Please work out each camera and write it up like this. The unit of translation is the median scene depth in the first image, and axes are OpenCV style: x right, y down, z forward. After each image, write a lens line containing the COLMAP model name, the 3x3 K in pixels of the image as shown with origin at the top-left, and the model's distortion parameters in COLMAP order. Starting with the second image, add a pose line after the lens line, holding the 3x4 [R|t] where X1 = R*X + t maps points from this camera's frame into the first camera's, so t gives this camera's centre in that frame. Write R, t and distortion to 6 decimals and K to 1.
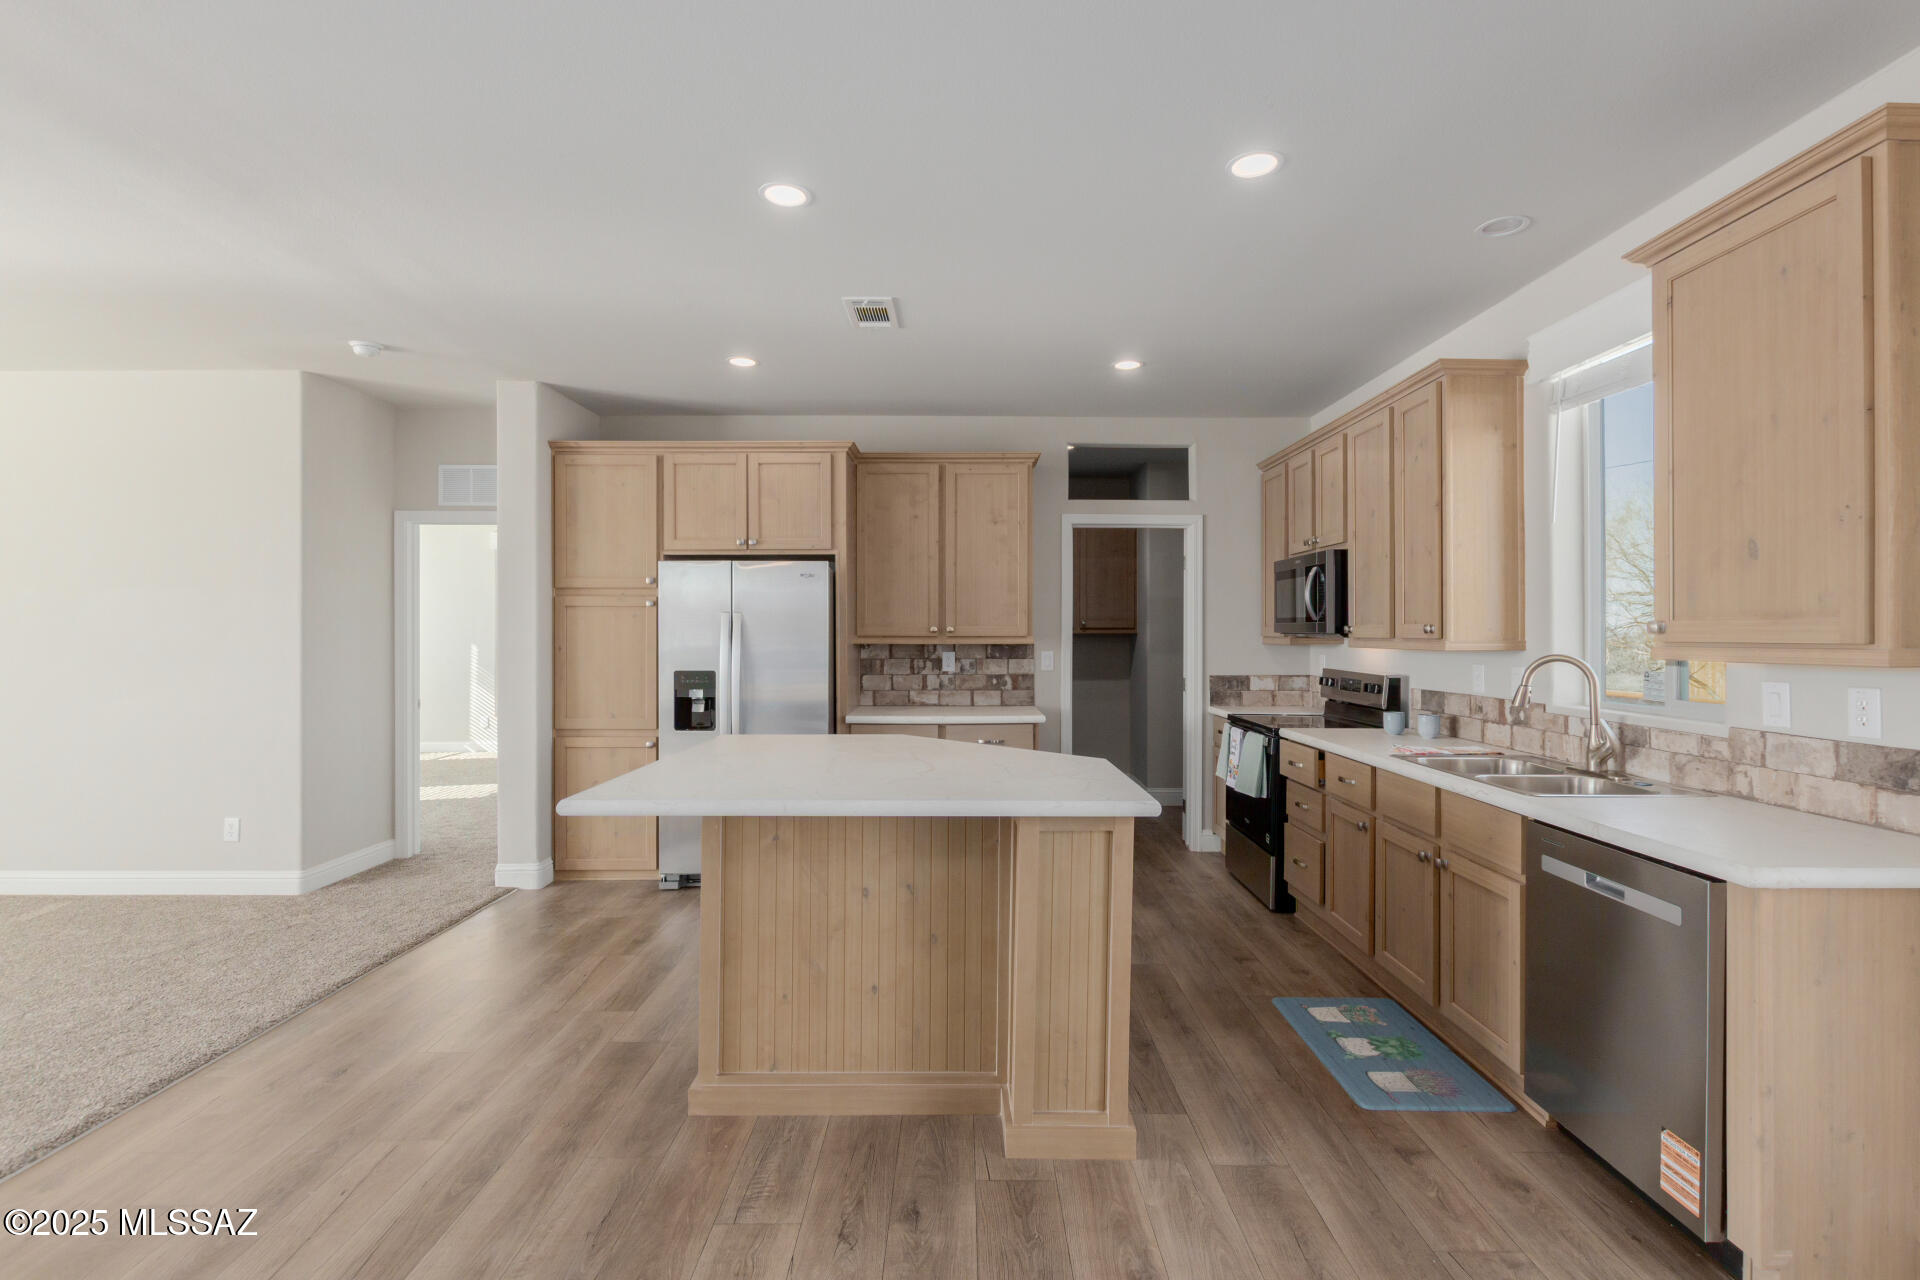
lens RADIAL K [[871.8, 0, 966.6], [0, 871.8, 632.2], [0, 0, 1]] dist [0.003350, -0.001642]
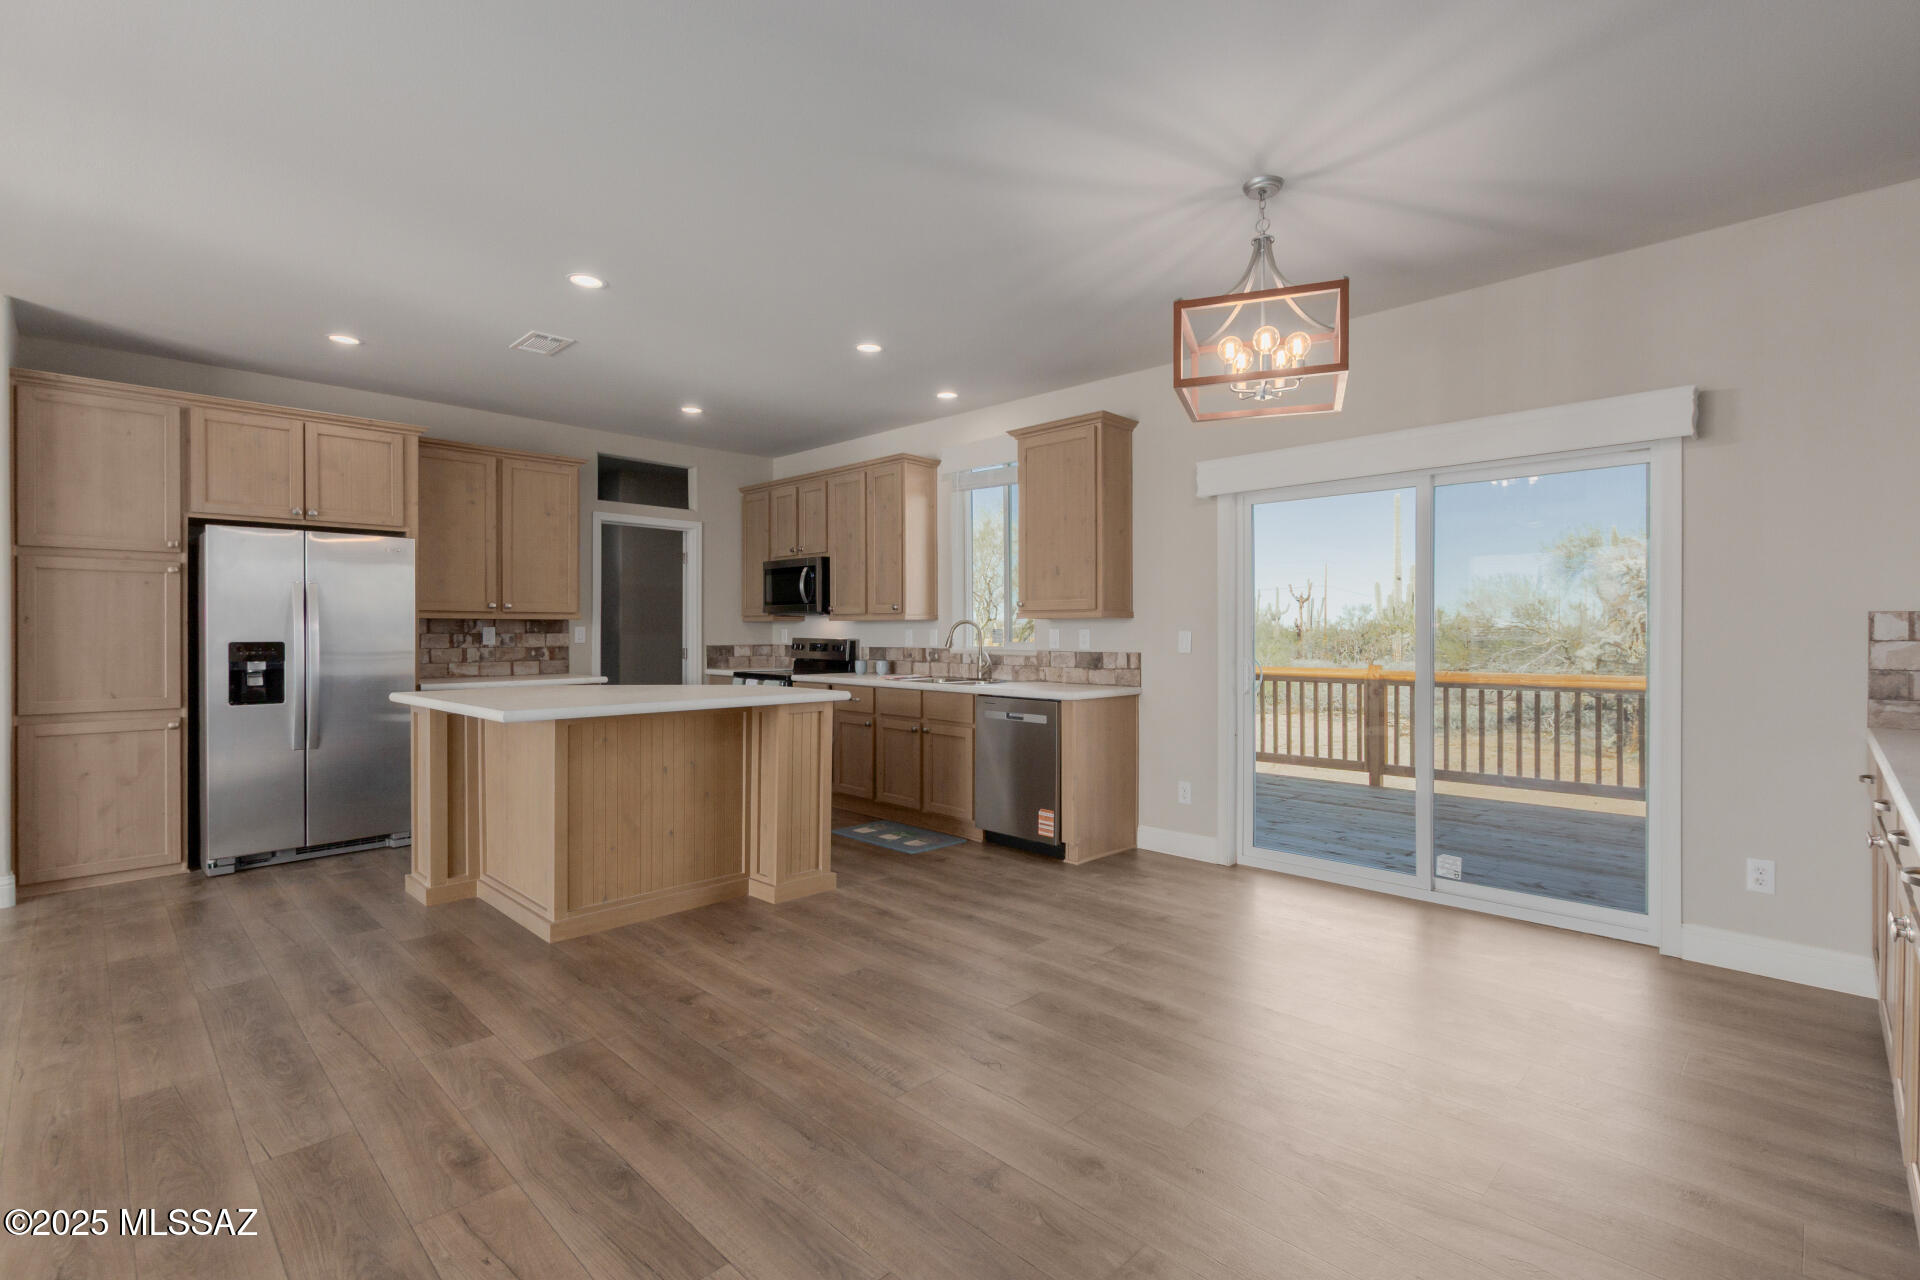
lens RADIAL K [[871.8, 0, 966.6], [0, 871.8, 632.2], [0, 0, 1]] dist [0.003350, -0.001642]
pose [[0.704969, -0.001635, 0.709237, -0.585653], [-0.000884, 0.999995, 0.003183, 0.039143], [-0.709238, -0.002871, 0.704963, -0.309267]]
